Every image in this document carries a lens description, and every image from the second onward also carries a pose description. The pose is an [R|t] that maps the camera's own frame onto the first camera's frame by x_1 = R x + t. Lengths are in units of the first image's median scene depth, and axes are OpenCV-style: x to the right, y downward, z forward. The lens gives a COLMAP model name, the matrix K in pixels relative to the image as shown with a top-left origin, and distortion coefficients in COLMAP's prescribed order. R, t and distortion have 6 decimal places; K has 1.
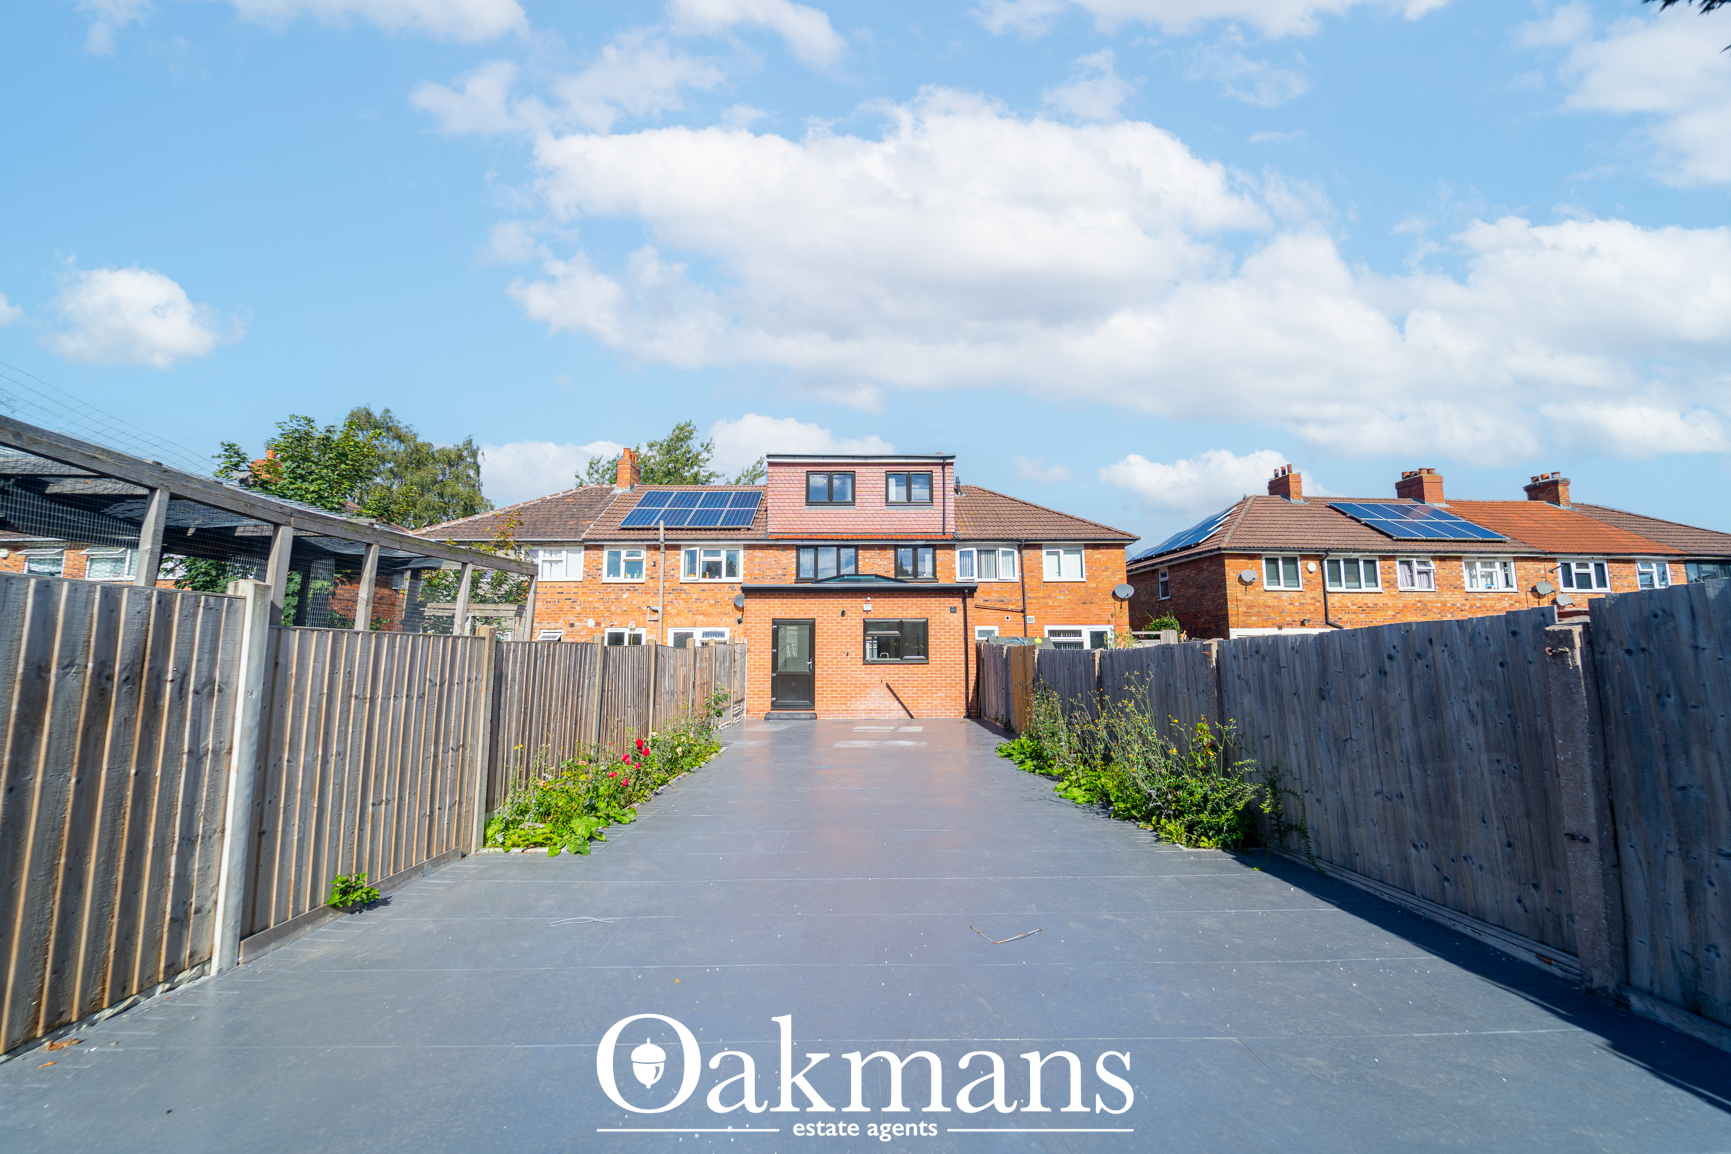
lens RADIAL K [[690.8, 0, 862.4], [0, 690.8, 552.8], [0, 0, 1]] dist [-0.006995, 0.000025]
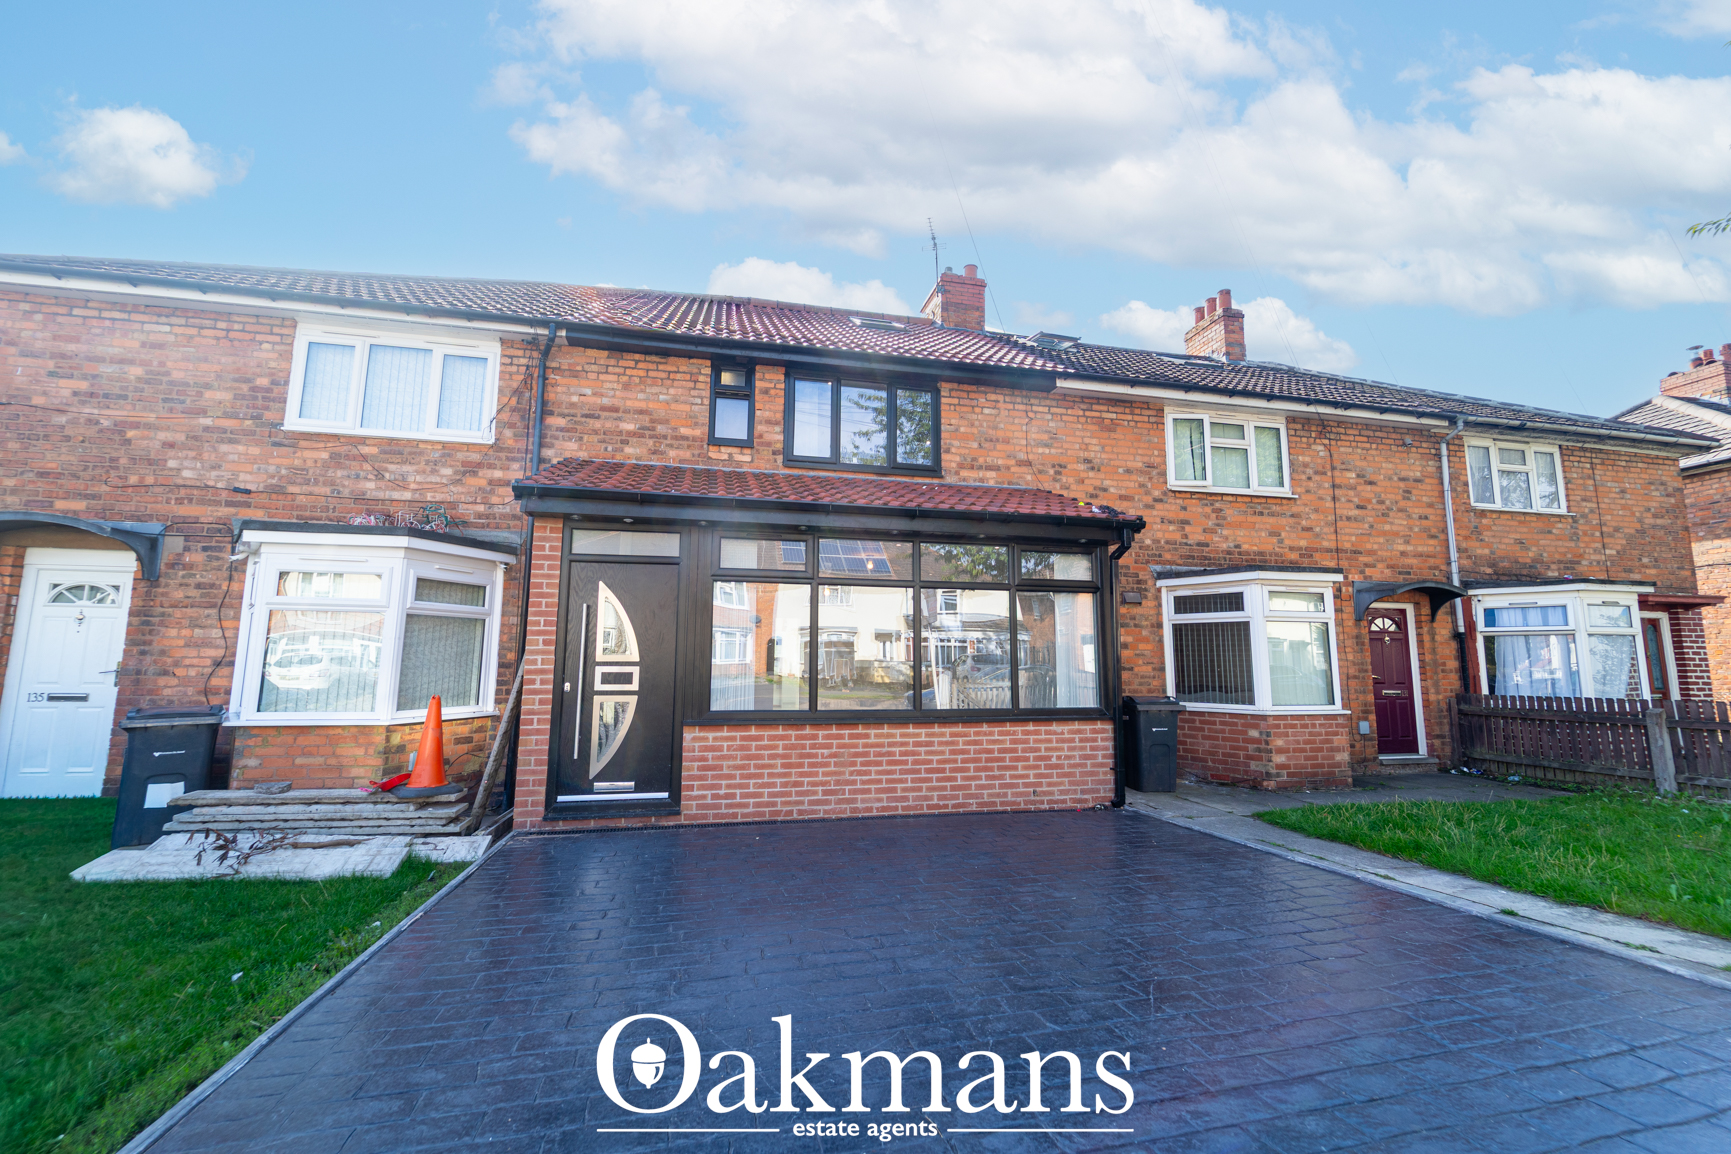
lens RADIAL K [[690.8, 0, 862.4], [0, 690.8, 552.8], [0, 0, 1]] dist [-0.006995, 0.000025]
pose [[0.999978, 0.006595, 0.000003, 0.000423], [-0.006595, 0.999973, 0.003158, 0.222621], [0.000018, -0.003158, 0.999995, 0.000728]]
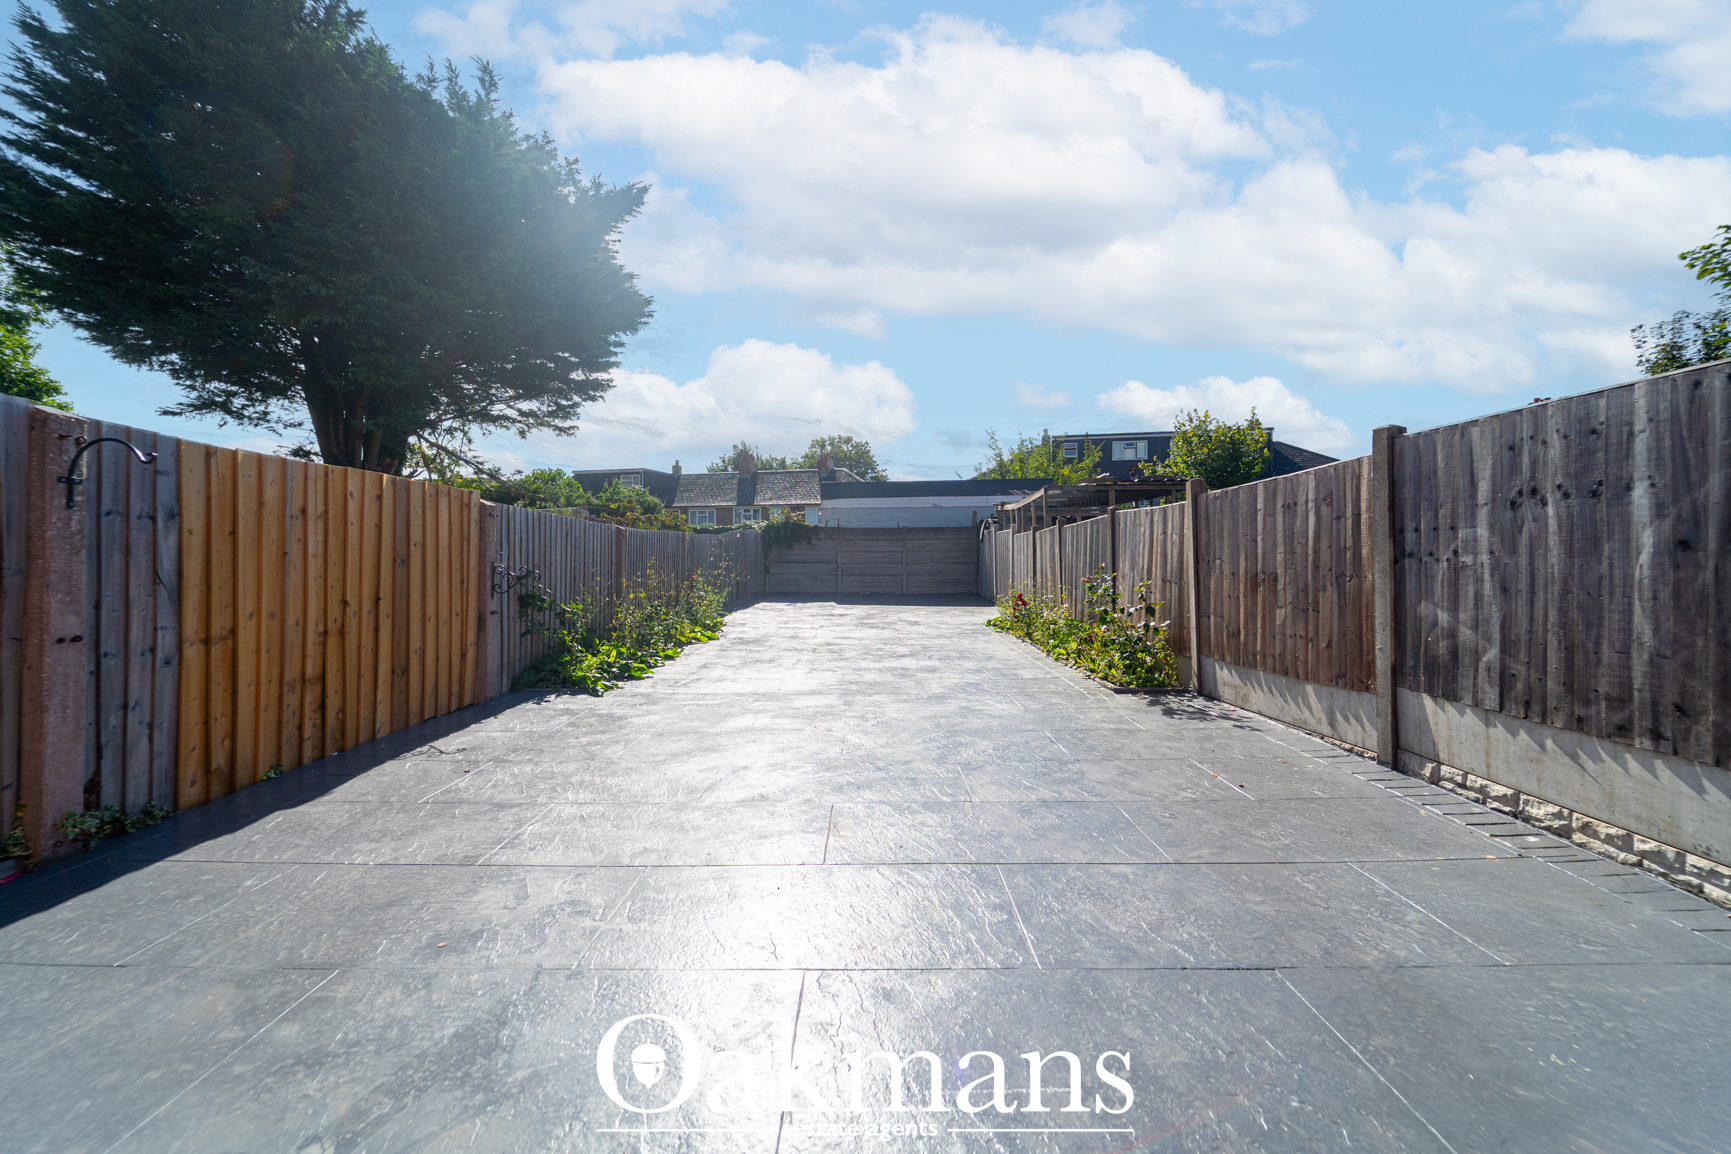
lens RADIAL K [[690.8, 0, 862.4], [0, 690.8, 552.8], [0, 0, 1]] dist [-0.006995, 0.000025]
pose [[0.999996, 0.002930, 0.000060, 0.000098], [-0.002930, 0.999995, 0.001526, 0.108225], [-0.000055, -0.001526, 0.999999, -0.004540]]
